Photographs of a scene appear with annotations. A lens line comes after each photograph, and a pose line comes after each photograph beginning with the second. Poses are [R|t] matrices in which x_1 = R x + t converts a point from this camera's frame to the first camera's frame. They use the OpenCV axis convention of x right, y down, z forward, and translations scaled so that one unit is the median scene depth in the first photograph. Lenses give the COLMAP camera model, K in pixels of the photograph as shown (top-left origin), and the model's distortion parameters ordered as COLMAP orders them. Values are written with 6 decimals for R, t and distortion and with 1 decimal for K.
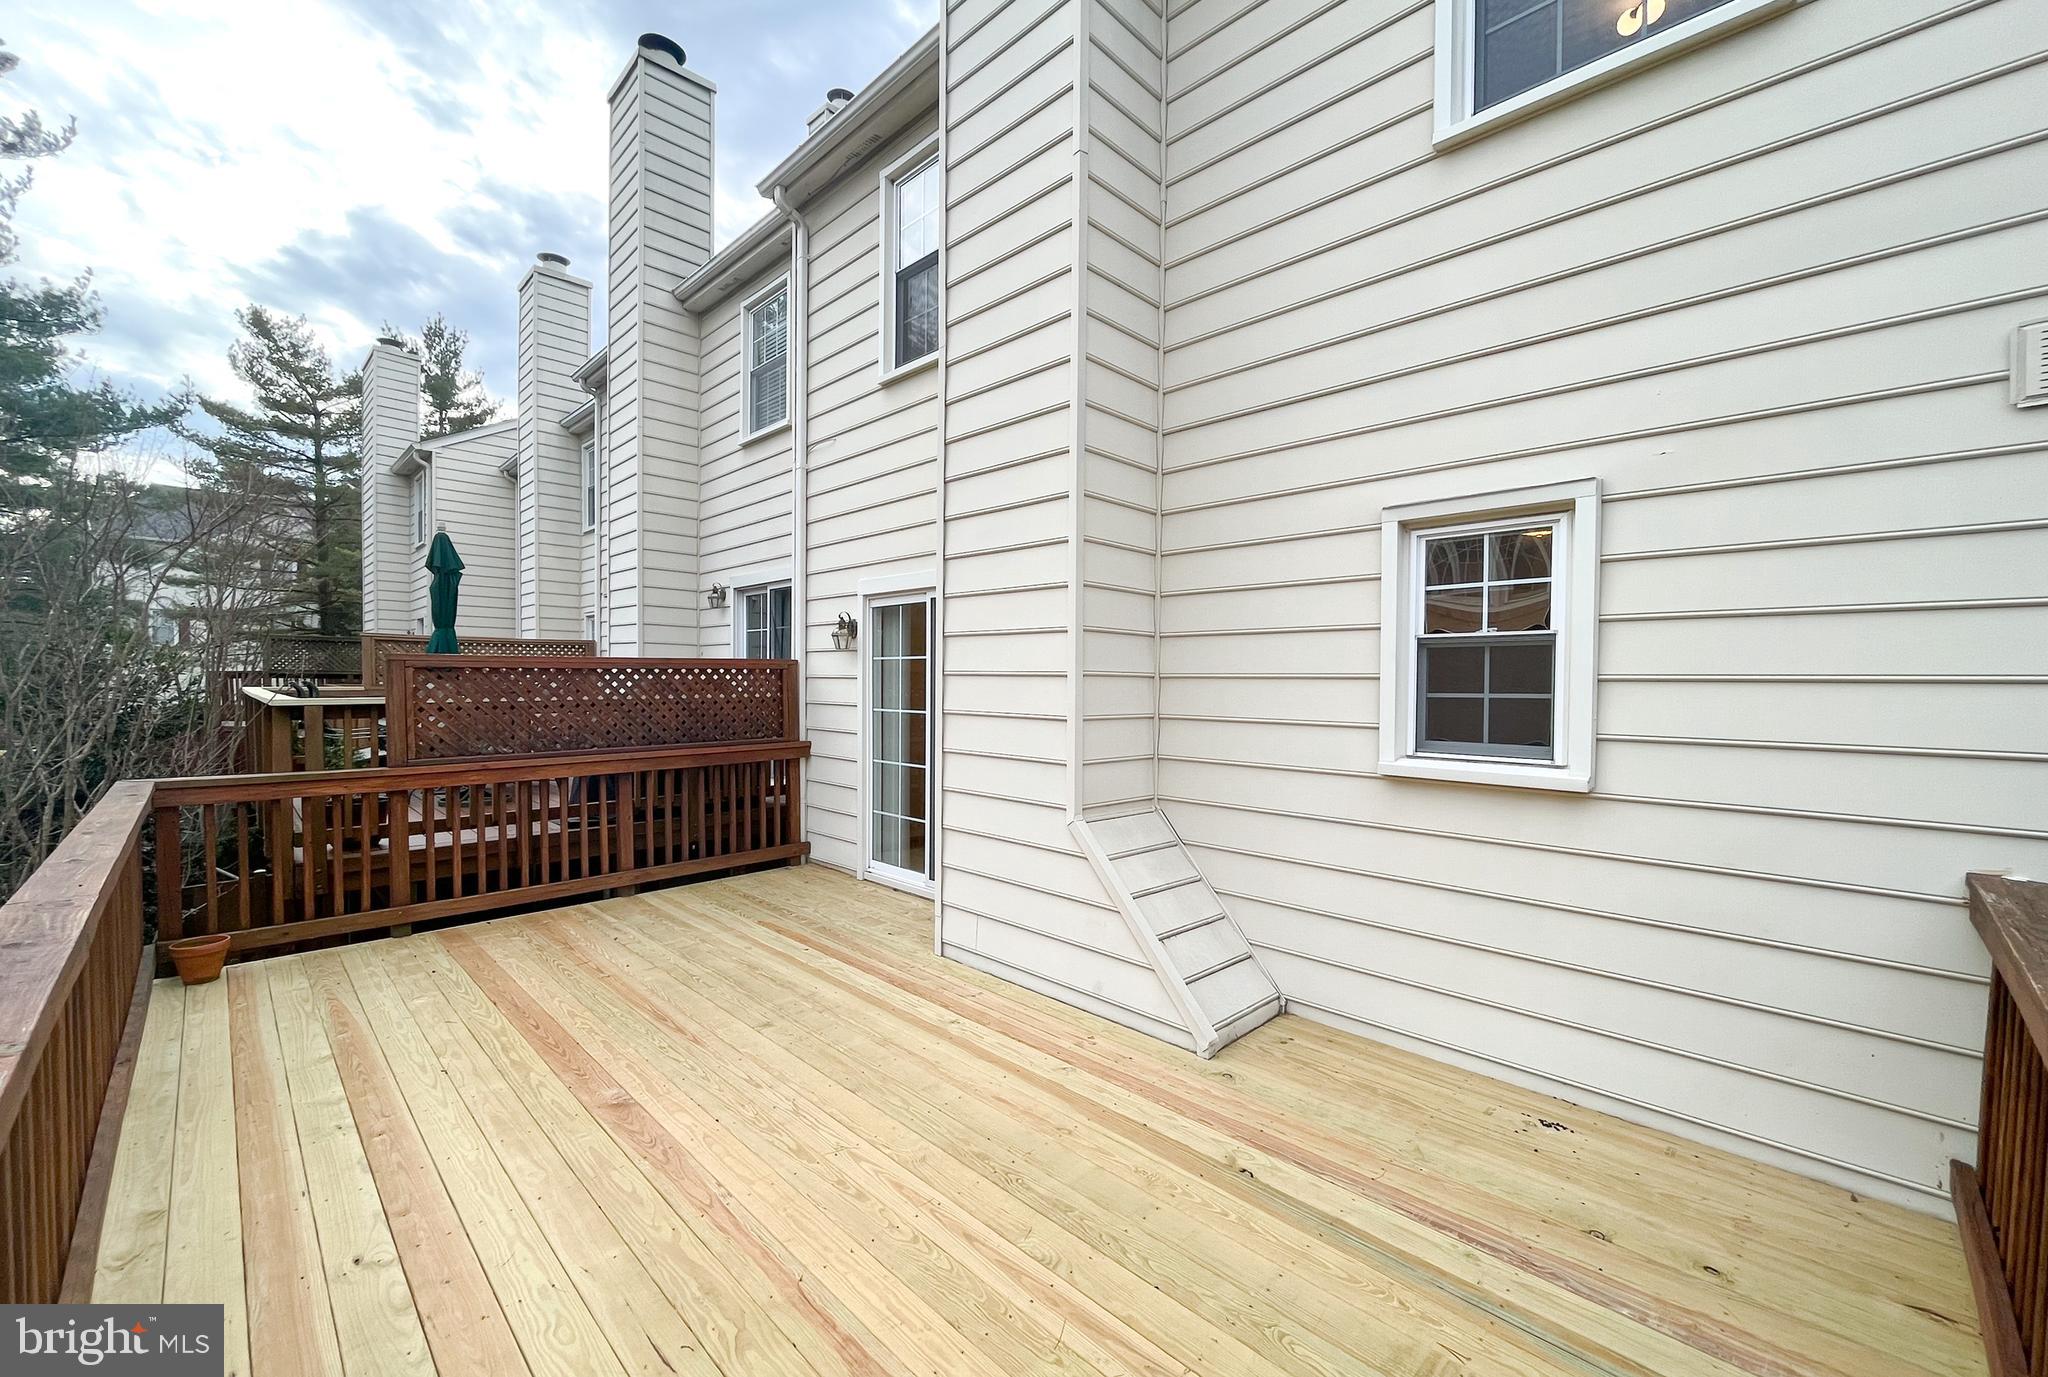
lens RADIAL K [[827.7, 0, 1022.9], [0, 827.7, 697.6], [0, 0, 1]] dist [-0.004303, -0.001150]
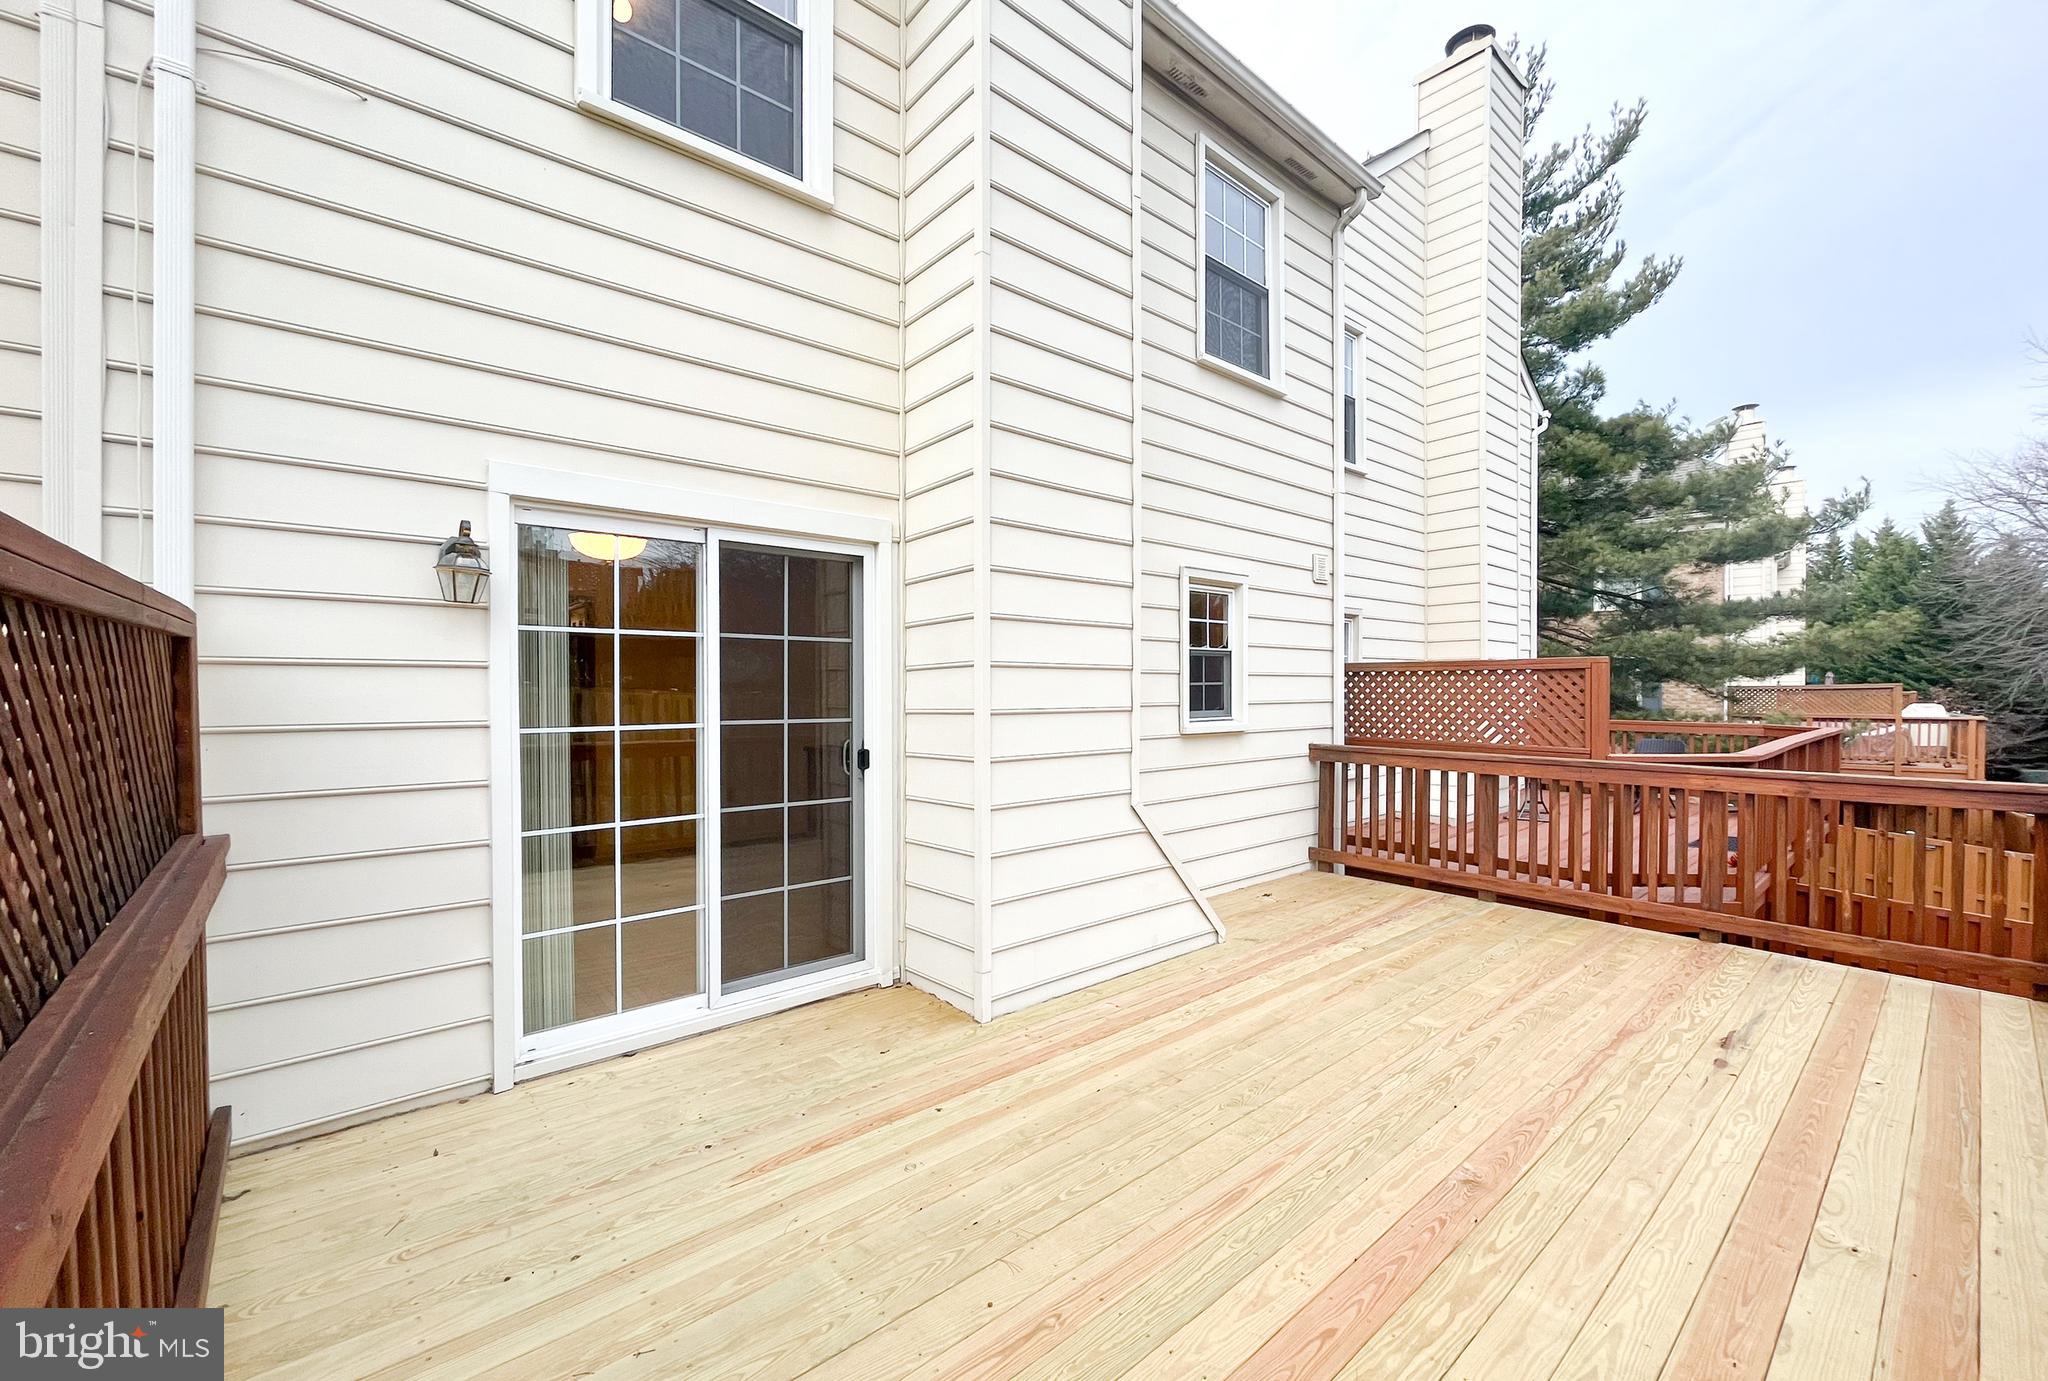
lens RADIAL K [[827.7, 0, 1022.6], [0, 827.7, 692.9], [0, 0, 1]] dist [-0.004303, -0.001150]
pose [[0.070082, -0.027068, 0.997174, -1.049863], [0.011386, 0.999588, 0.026333, -0.028627], [-0.997476, 0.009508, 0.070361, 1.077501]]
